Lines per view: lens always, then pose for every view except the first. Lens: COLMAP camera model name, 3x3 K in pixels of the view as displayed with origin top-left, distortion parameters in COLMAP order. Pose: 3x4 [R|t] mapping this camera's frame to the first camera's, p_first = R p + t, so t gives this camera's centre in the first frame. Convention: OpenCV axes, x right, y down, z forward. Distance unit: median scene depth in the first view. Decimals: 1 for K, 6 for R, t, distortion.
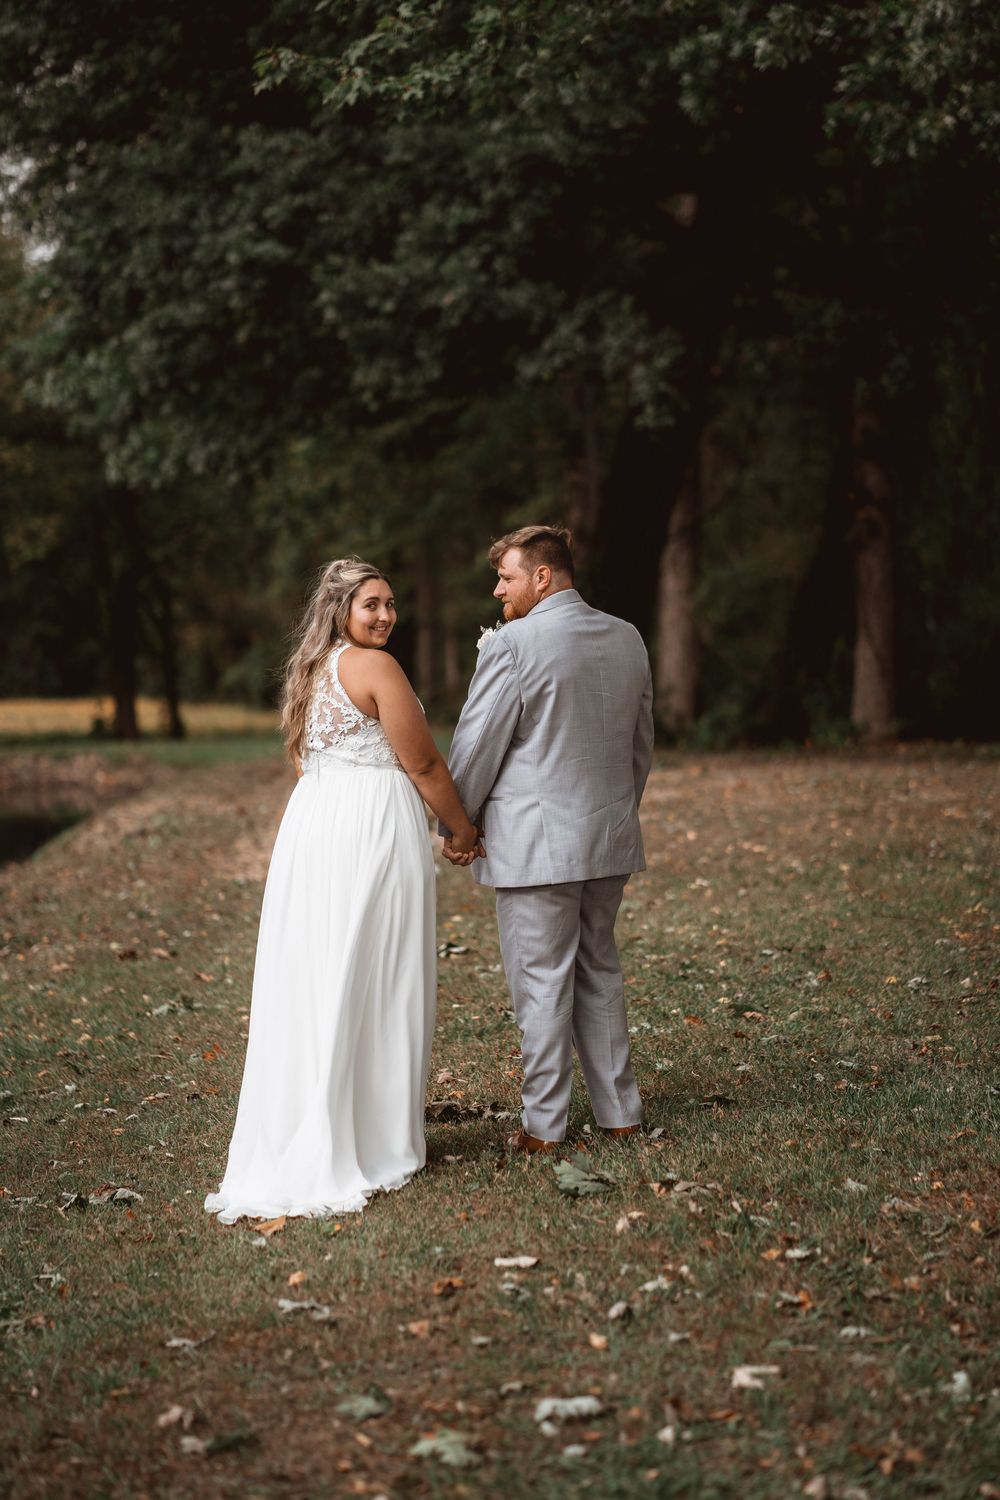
lens RADIAL K [[3615.5, 0, 492.7], [0, 3615.5, 704.8], [0, 0, 1]] dist [0.065120, -0.724966]
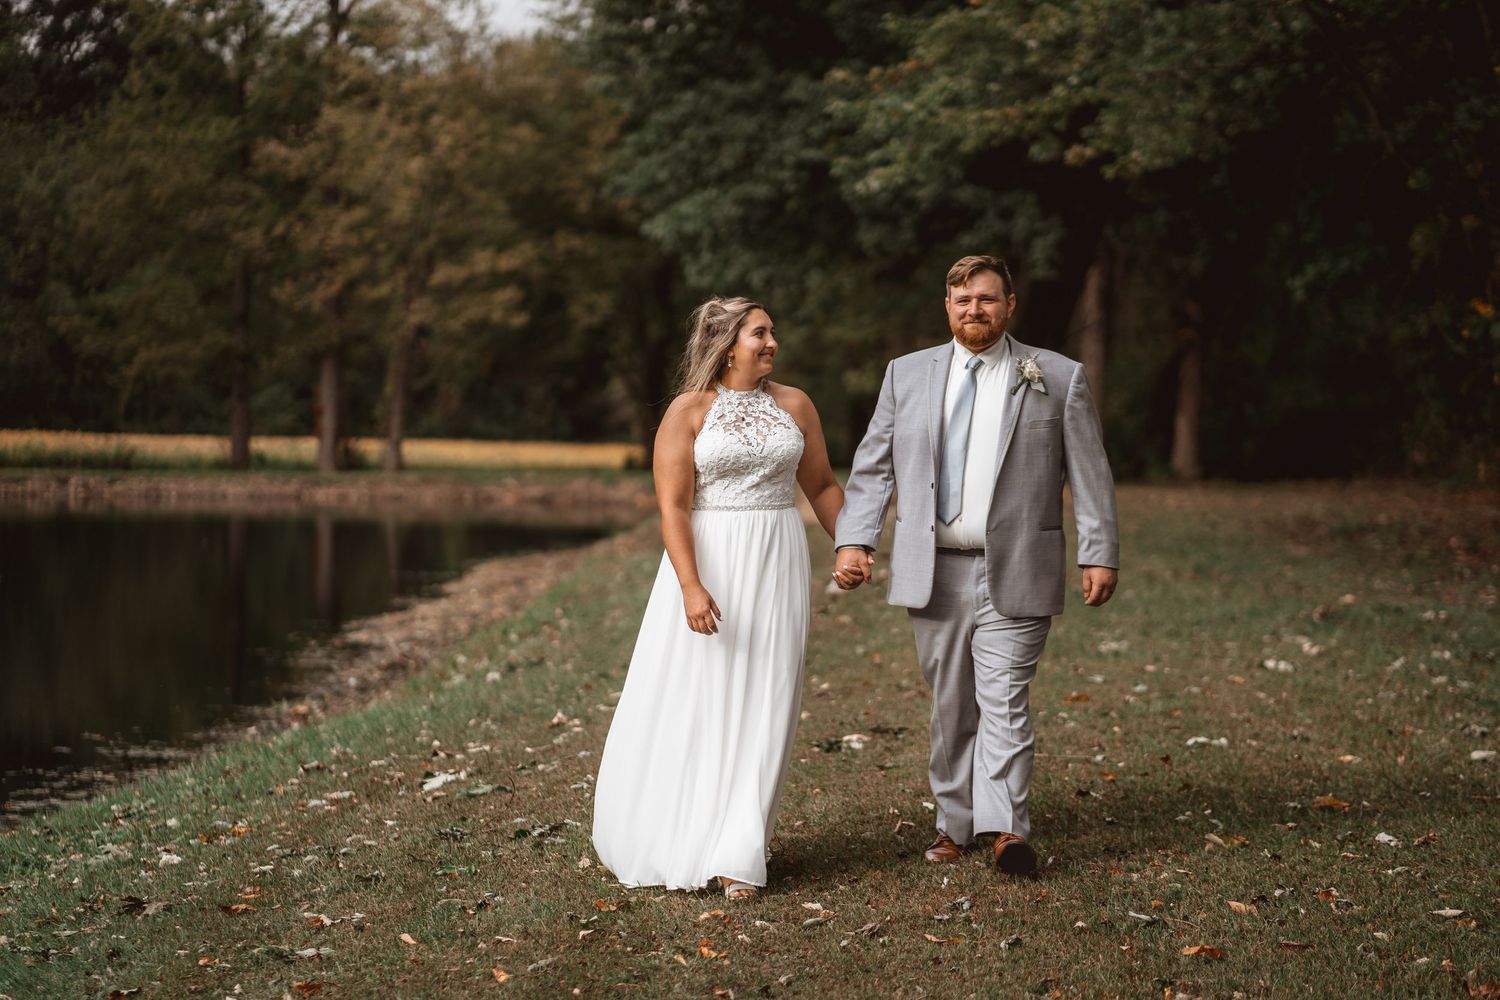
lens RADIAL K [[3611.5, 0, 727.6], [0, 3611.5, 501.0], [0, 0, 1]] dist [0.029079, -0.812643]
pose [[0.996733, 0.047623, -0.065235, 0.013219], [-0.047079, 0.998843, 0.009851, 0.013975], [0.065629, -0.006748, 0.997821, -0.591901]]
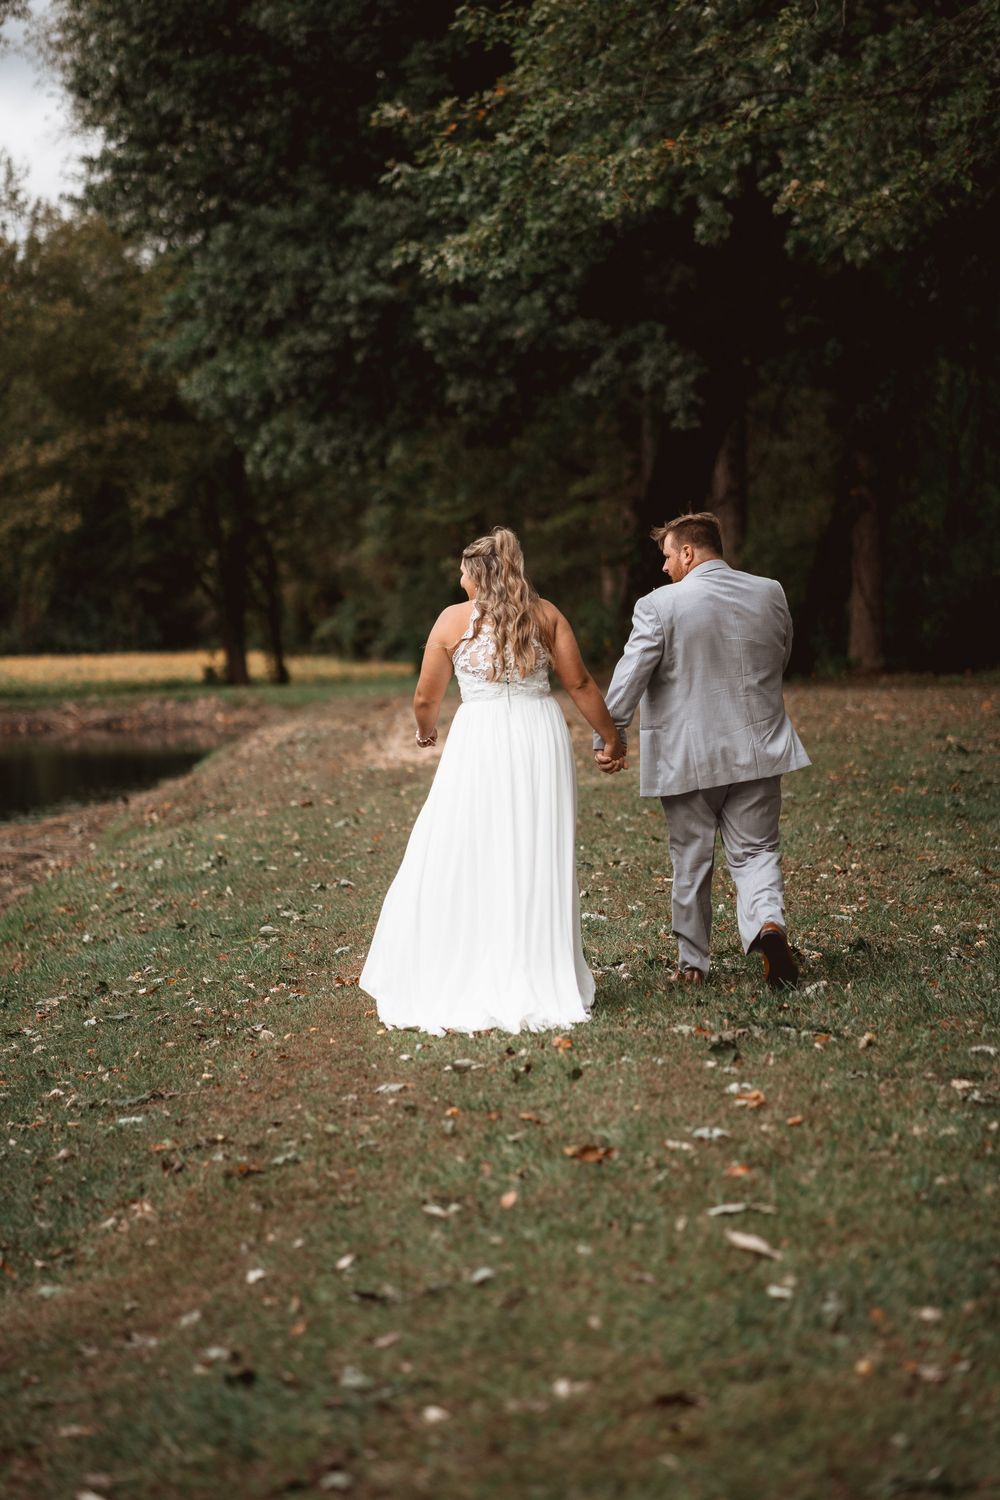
lens RADIAL K [[3615.5, 0, 492.7], [0, 3615.5, 704.8], [0, 0, 1]] dist [0.065120, -0.724966]
pose [[0.999712, -0.005662, -0.023334, 0.006844], [0.005964, 0.999899, 0.012876, 0.004226], [0.023258, -0.013011, 0.999645, -0.271272]]
